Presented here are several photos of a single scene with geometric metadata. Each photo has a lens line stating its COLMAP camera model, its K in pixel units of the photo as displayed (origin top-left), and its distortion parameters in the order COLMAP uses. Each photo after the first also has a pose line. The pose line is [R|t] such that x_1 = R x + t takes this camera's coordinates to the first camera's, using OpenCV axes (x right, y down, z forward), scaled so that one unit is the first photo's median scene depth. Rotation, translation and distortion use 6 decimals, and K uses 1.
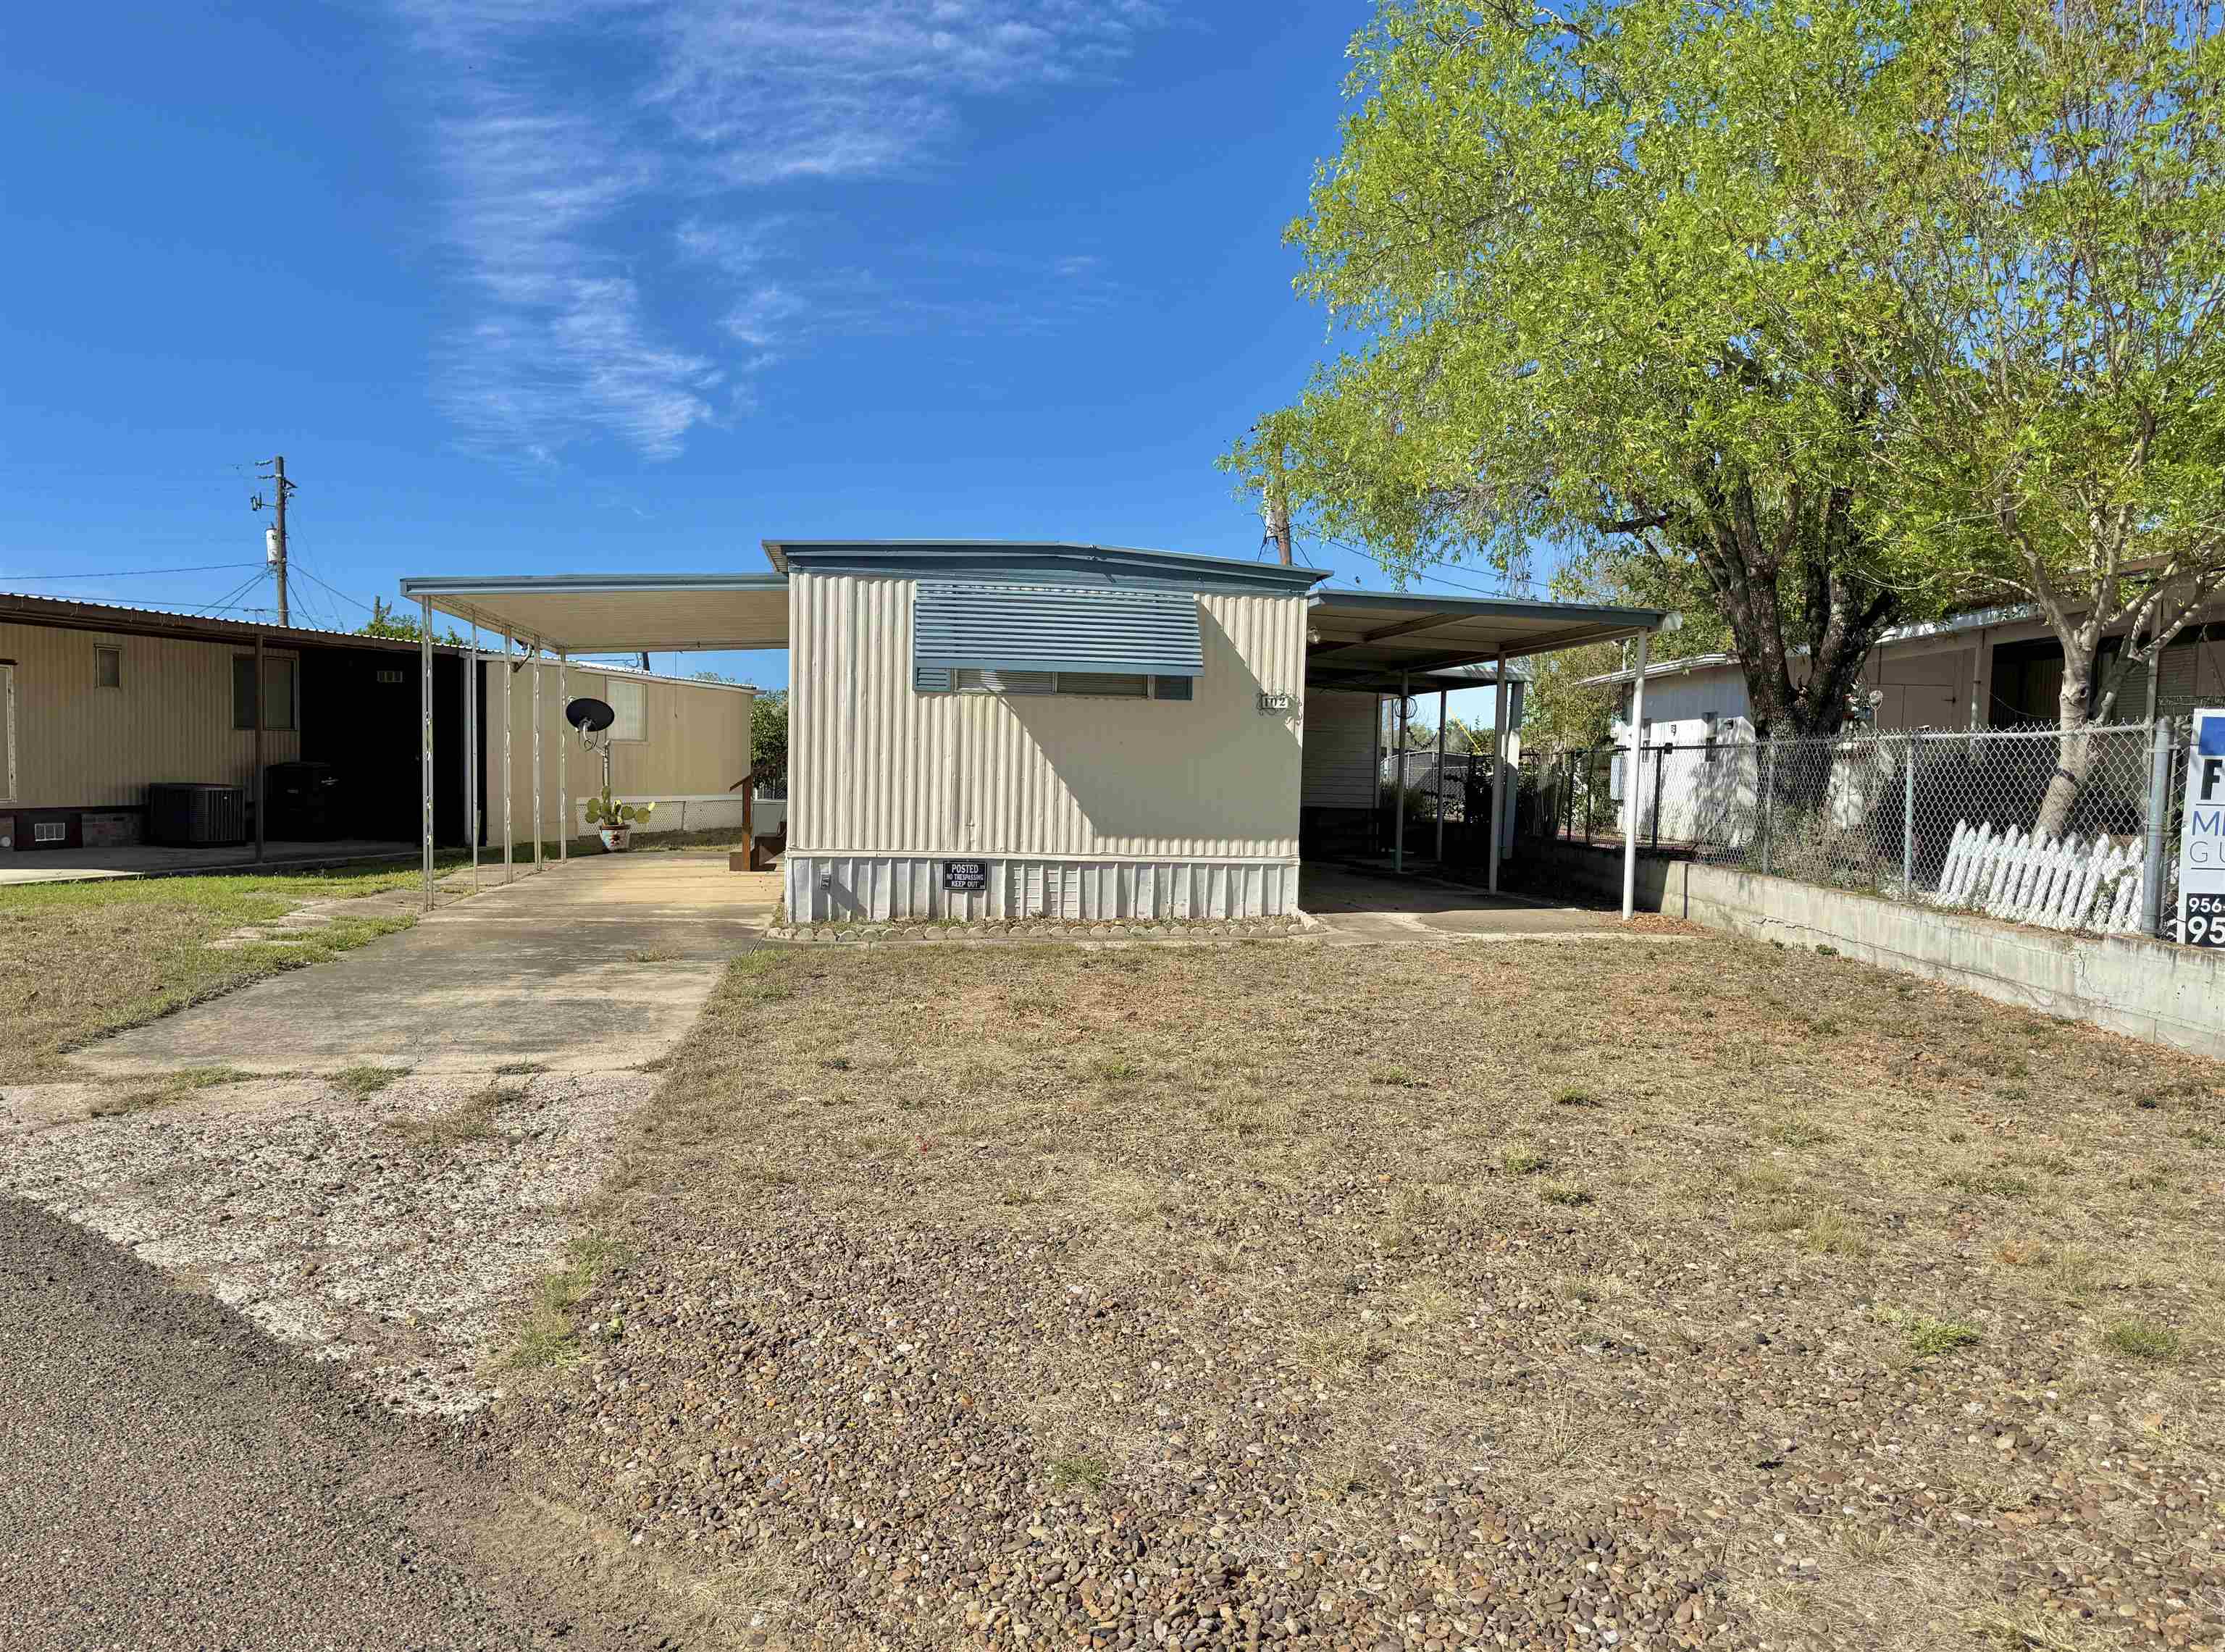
lens RADIAL K [[1579.3, 0, 1136.9], [0, 1579.3, 959.6], [0, 0, 1]] dist [-0.004378, -0.005689]
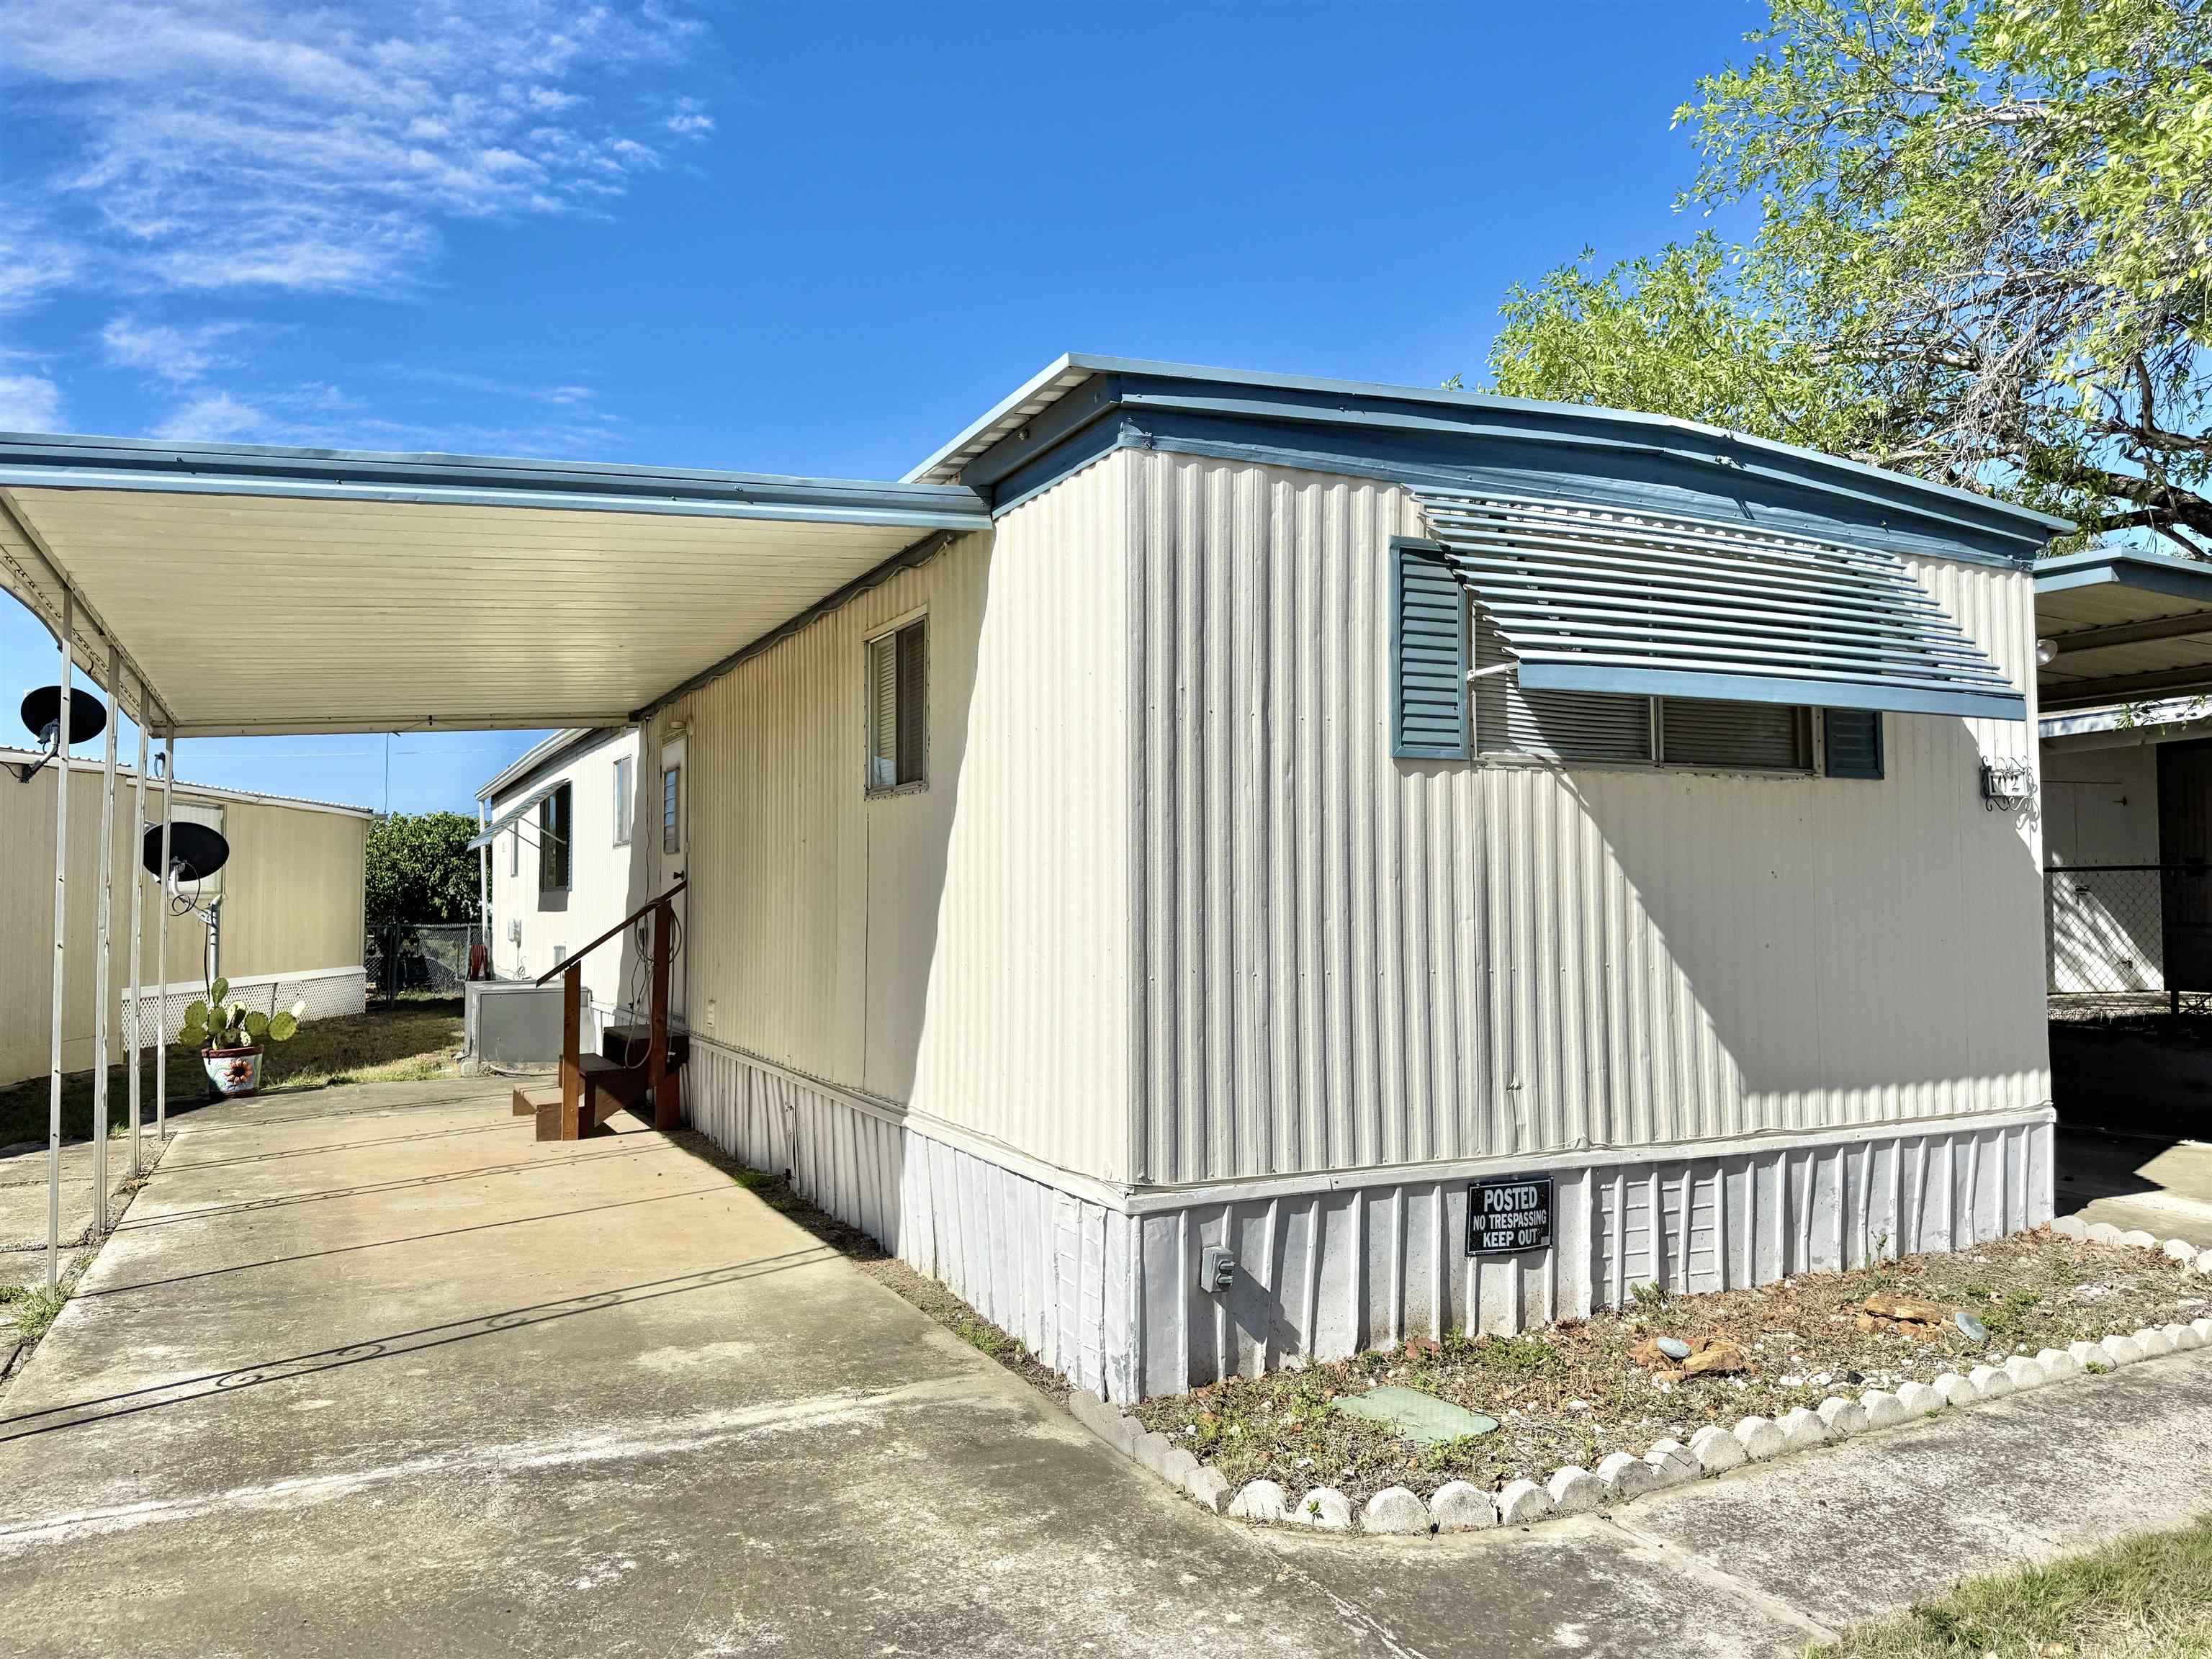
lens RADIAL K [[1576.3, 0, 1021.5], [0, 1576.3, 834.2], [0, 0, 1]] dist [0.062995, -0.003236]
pose [[0.968076, -0.023118, 0.249589, -0.311244], [0.063086, 0.986156, -0.153350, -0.090202], [-0.242589, 0.164200, 0.956132, 0.605640]]
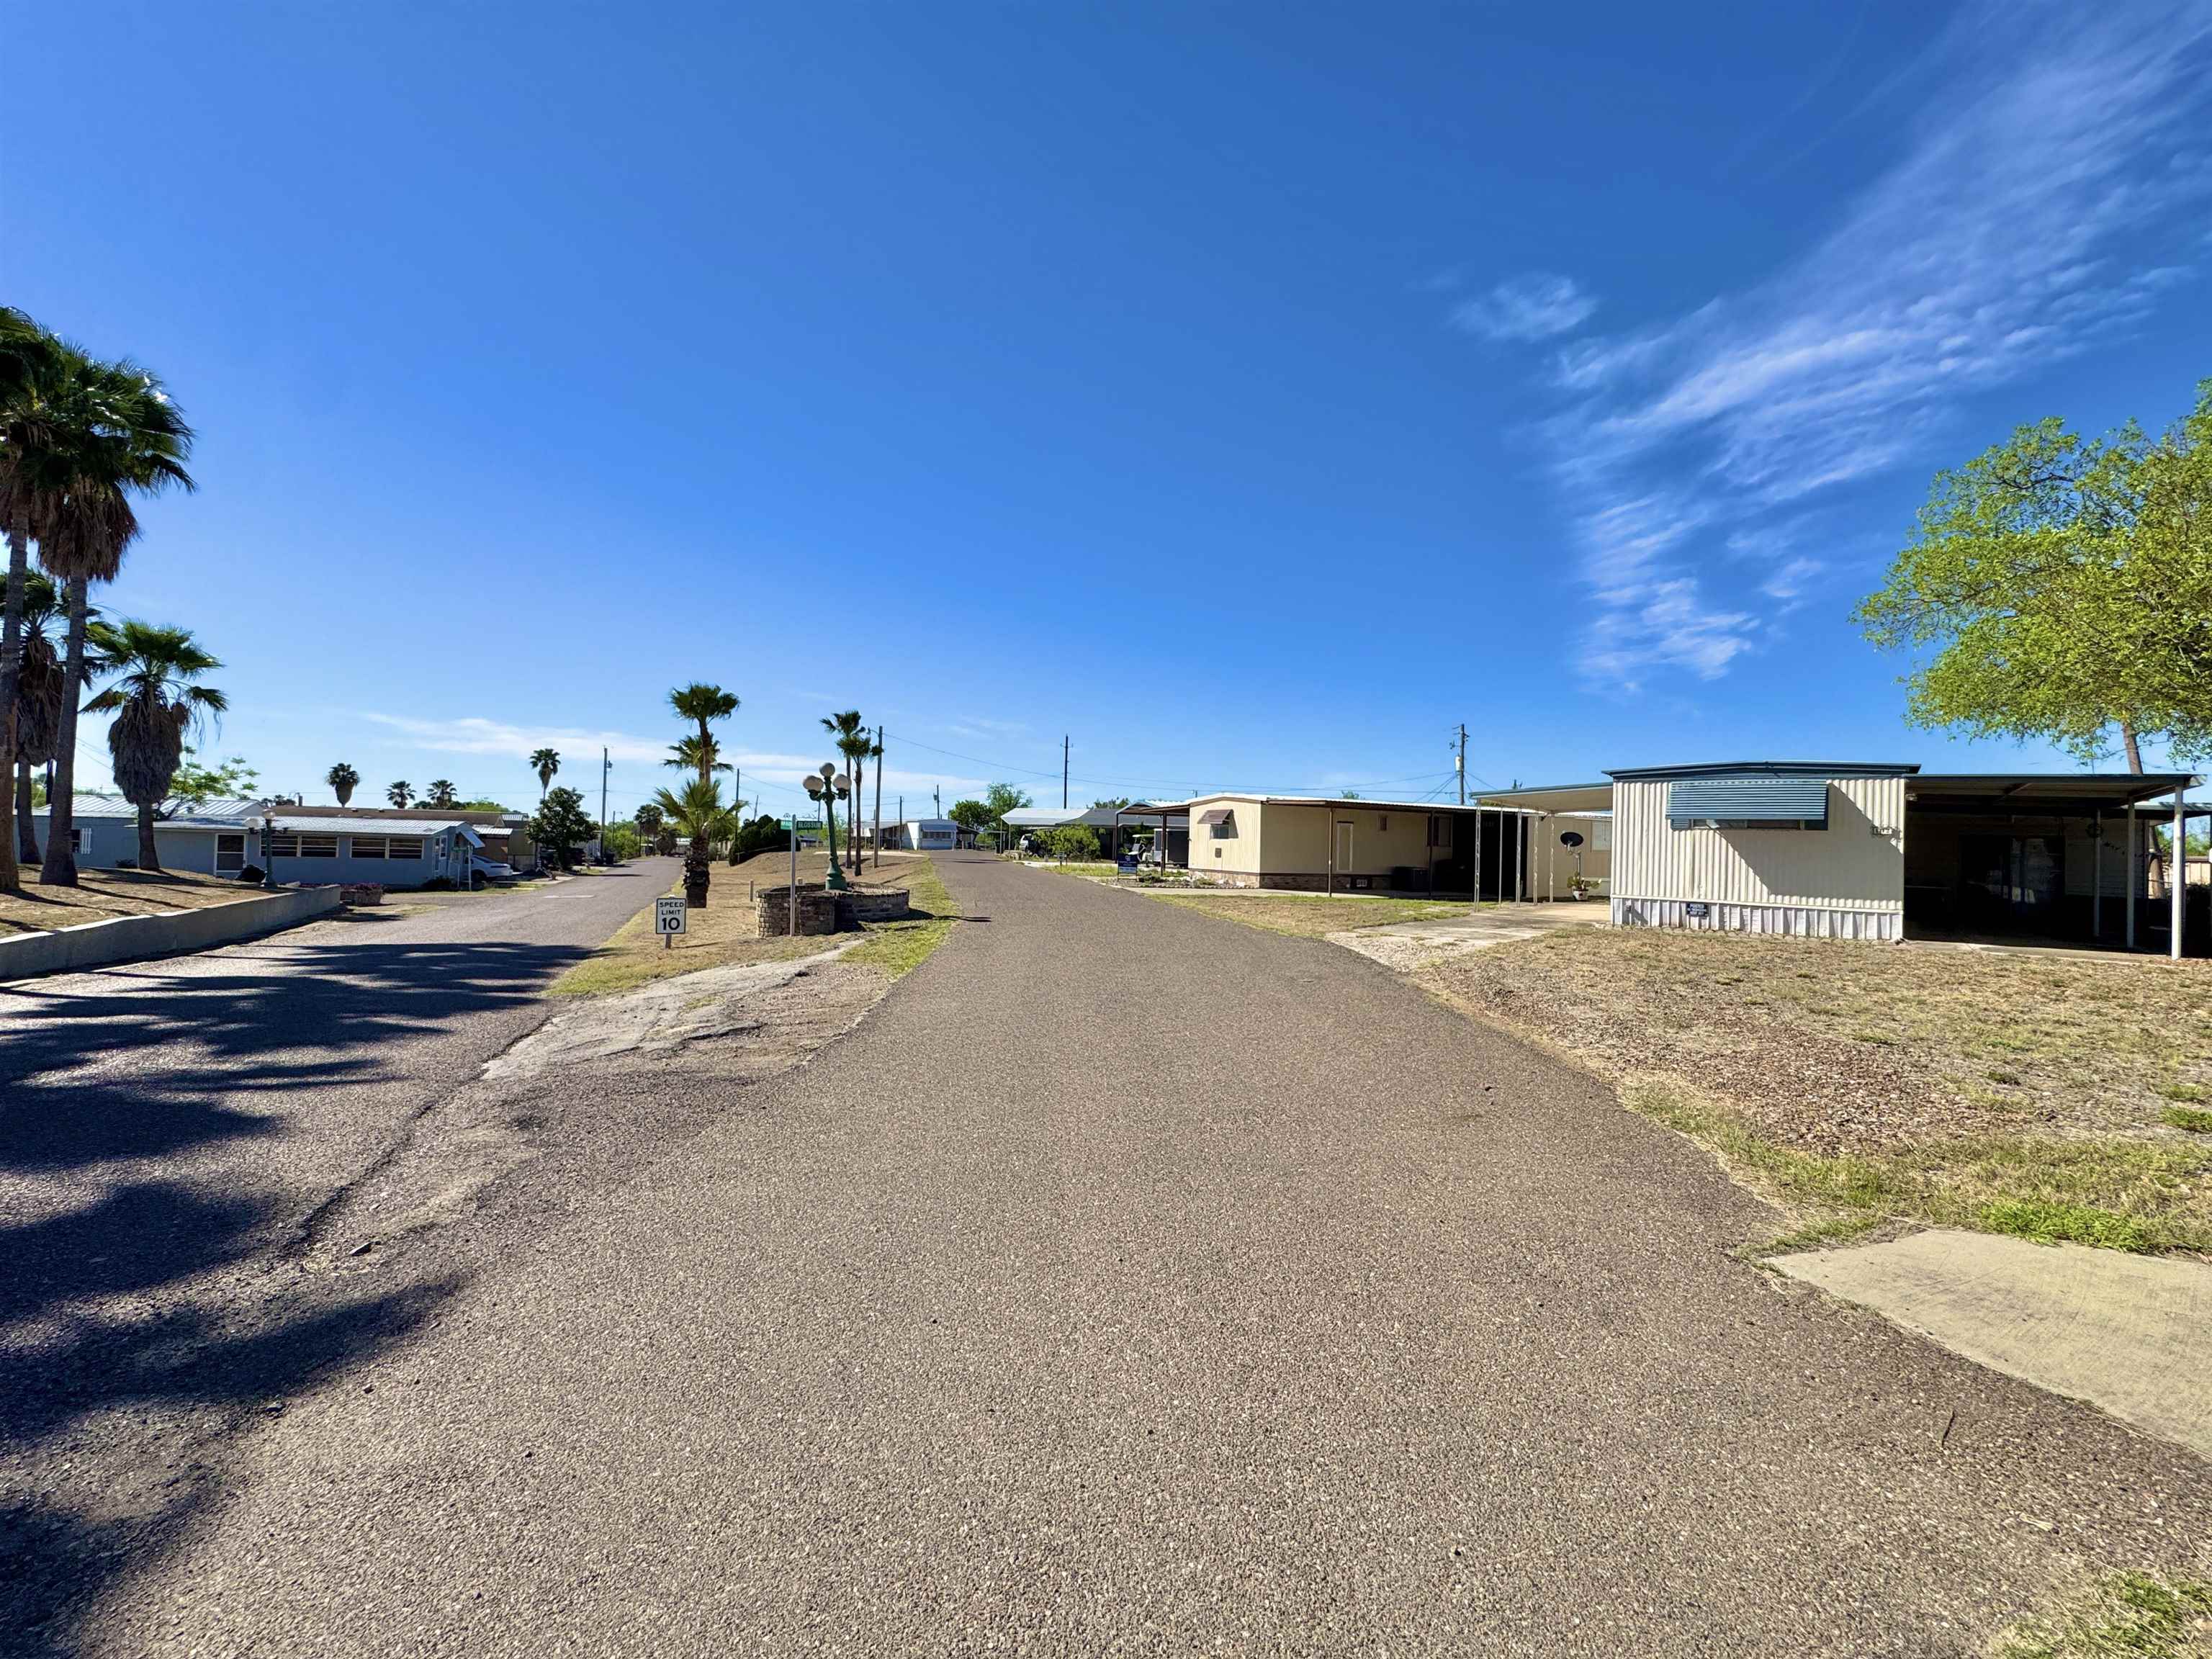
lens RADIAL K [[916.8, 0, 1106.0], [0, 916.8, 829.5], [0, 0, 1]] dist [-0.002127, -0.000270]
pose [[0.633925, -0.016384, -0.773221, 0.352209], [-0.109094, 0.987885, -0.110373, 0.067348], [0.765661, 0.154322, 0.624458, -0.456247]]
